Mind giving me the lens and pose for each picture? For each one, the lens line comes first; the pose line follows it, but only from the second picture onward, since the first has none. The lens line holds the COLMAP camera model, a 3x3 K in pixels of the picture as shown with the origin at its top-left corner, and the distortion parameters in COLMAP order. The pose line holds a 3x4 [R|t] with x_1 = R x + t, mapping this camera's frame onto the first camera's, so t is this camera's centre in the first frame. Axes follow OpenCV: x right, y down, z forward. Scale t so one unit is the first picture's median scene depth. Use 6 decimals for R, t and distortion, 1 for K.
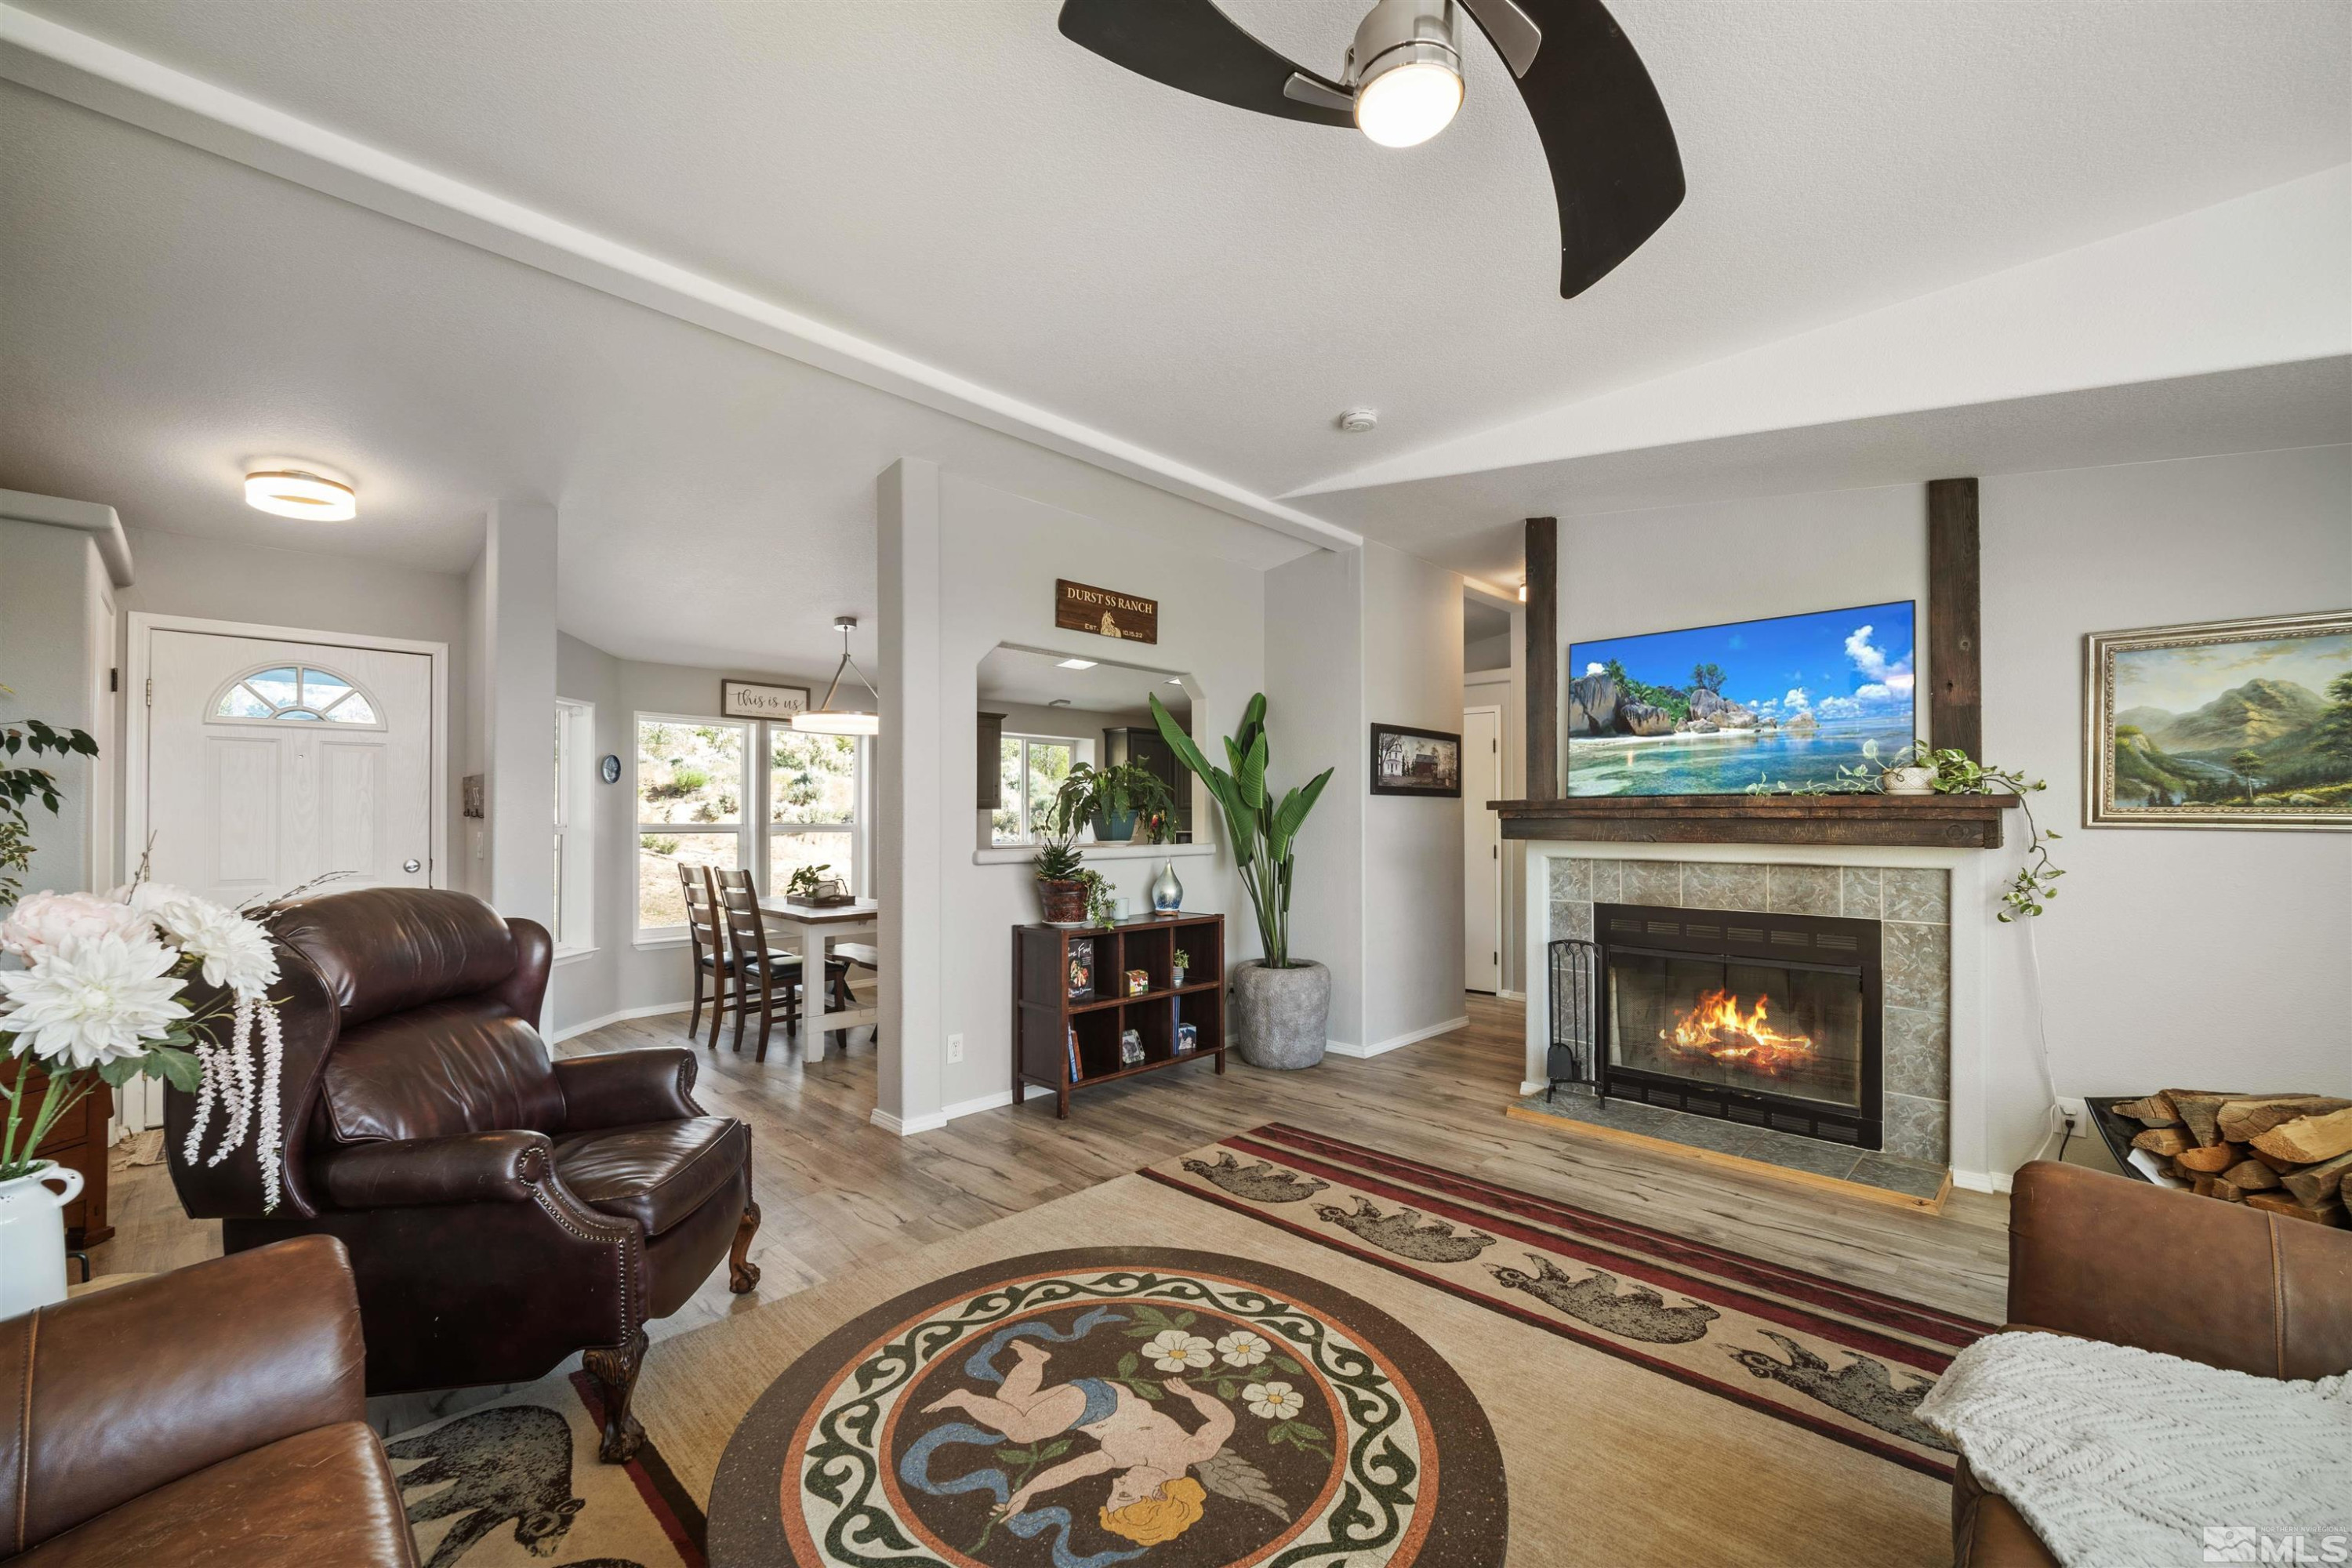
lens RADIAL K [[966.6, 0, 1149.6], [0, 966.6, 839.0], [0, 0, 1]] dist [-0.007997, -0.000102]
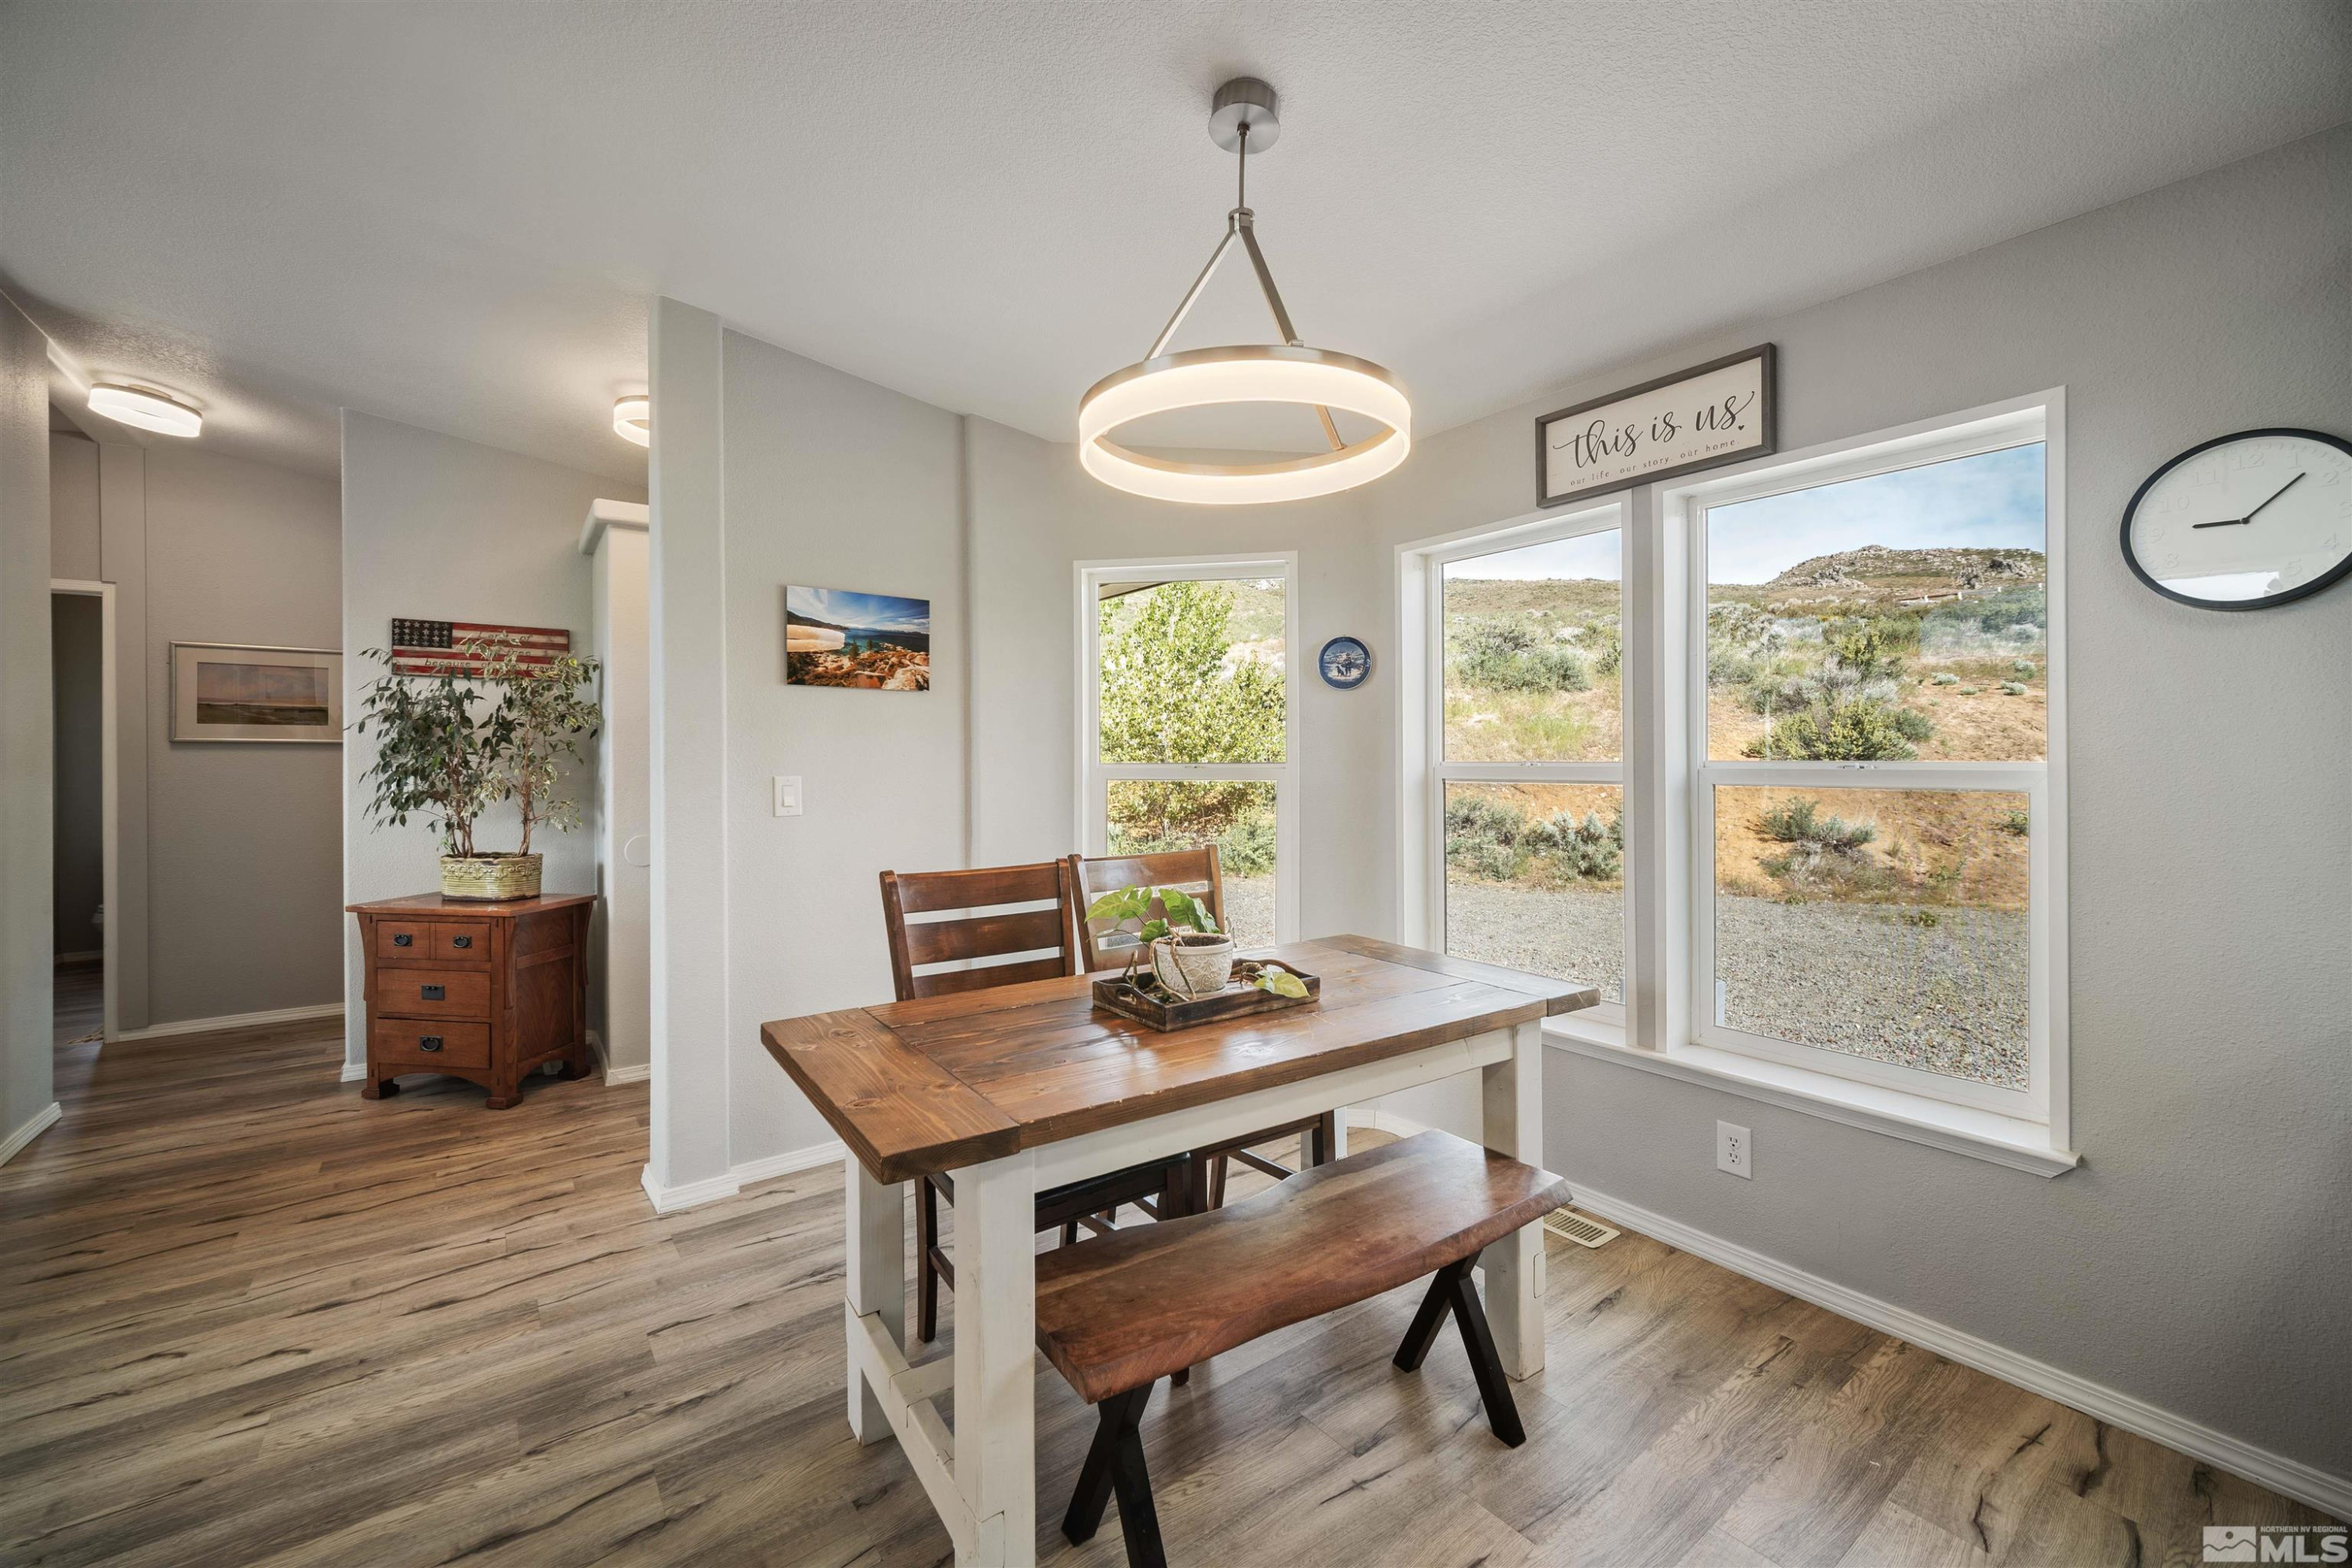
lens RADIAL K [[933.9, 0, 1173.1], [0, 933.9, 755.9], [0, 0, 1]] dist [-0.004665, -0.000026]
pose [[-0.143125, -0.001487, -0.989704, -0.053973], [-0.011321, 0.999936, 0.000135, -0.057559], [0.989640, 0.011224, -0.143132, 3.255255]]
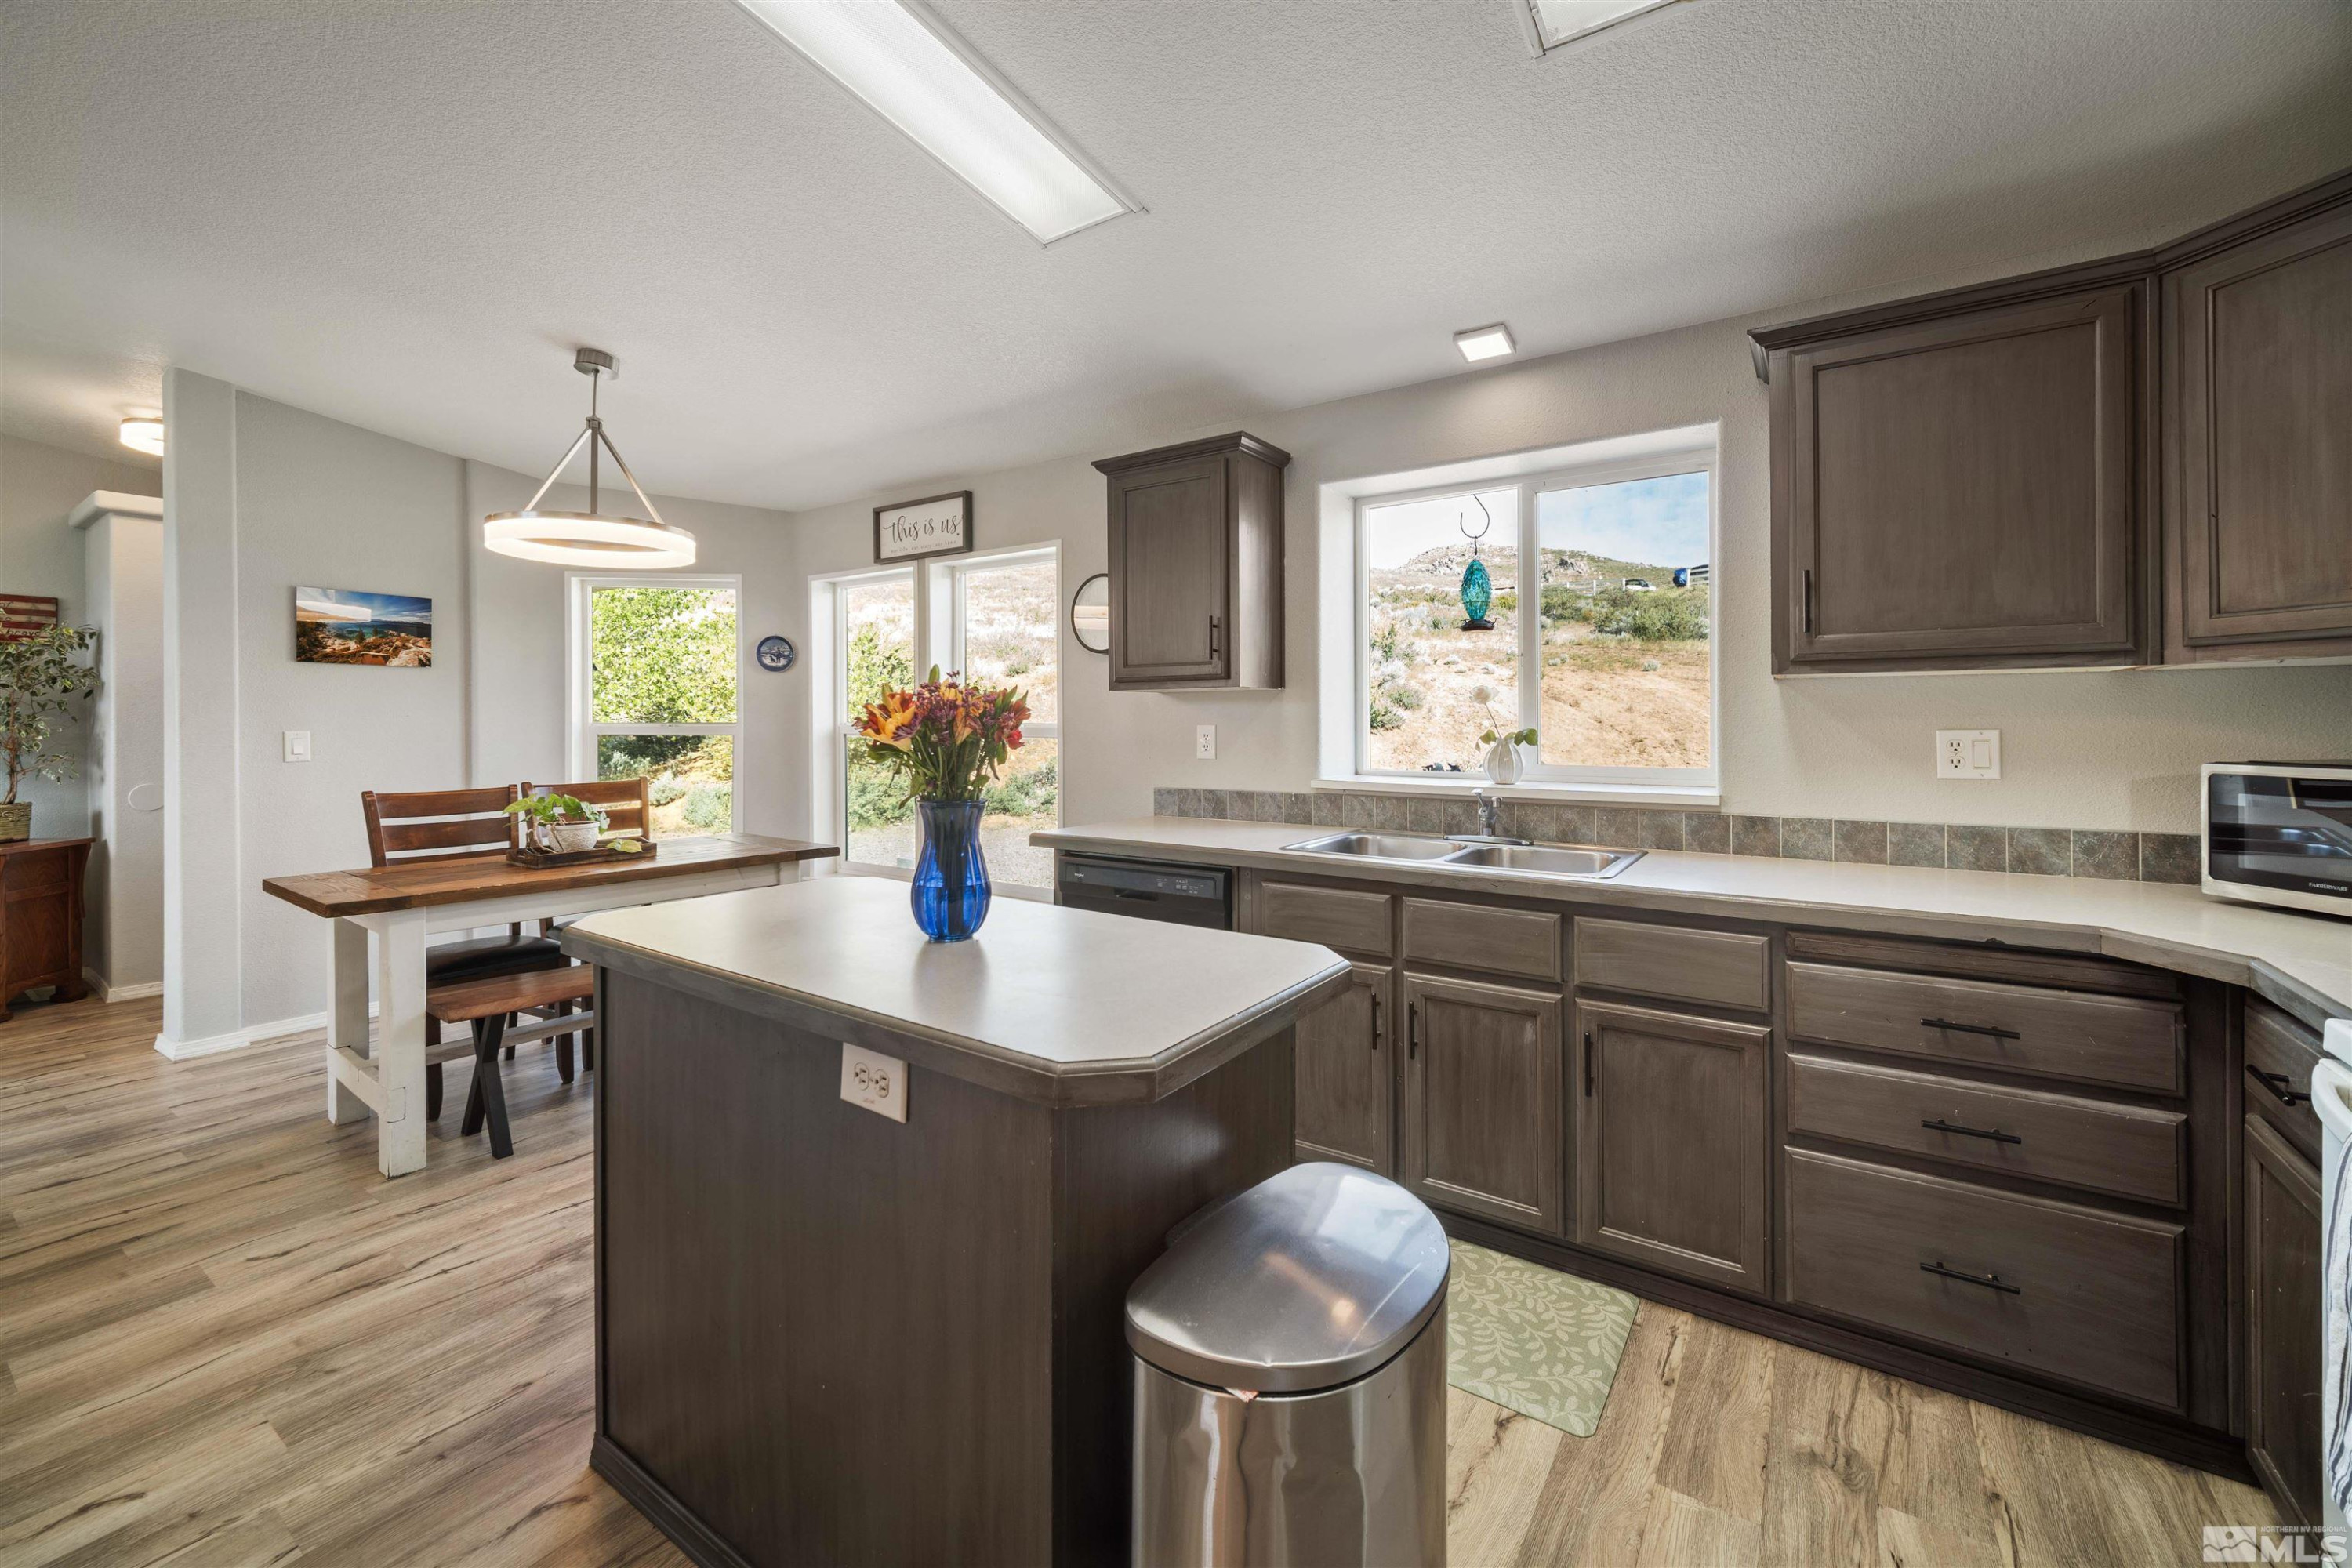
lens RADIAL K [[949.7, 0, 1172.9], [0, 949.7, 721.5], [0, 0, 1]] dist [-0.005821, 0.000272]
pose [[0.185369, 0.002809, -0.982665, 0.908348], [-0.016458, 0.999865, -0.000246, -0.069142], [0.982531, 0.016219, 0.185391, 3.911736]]
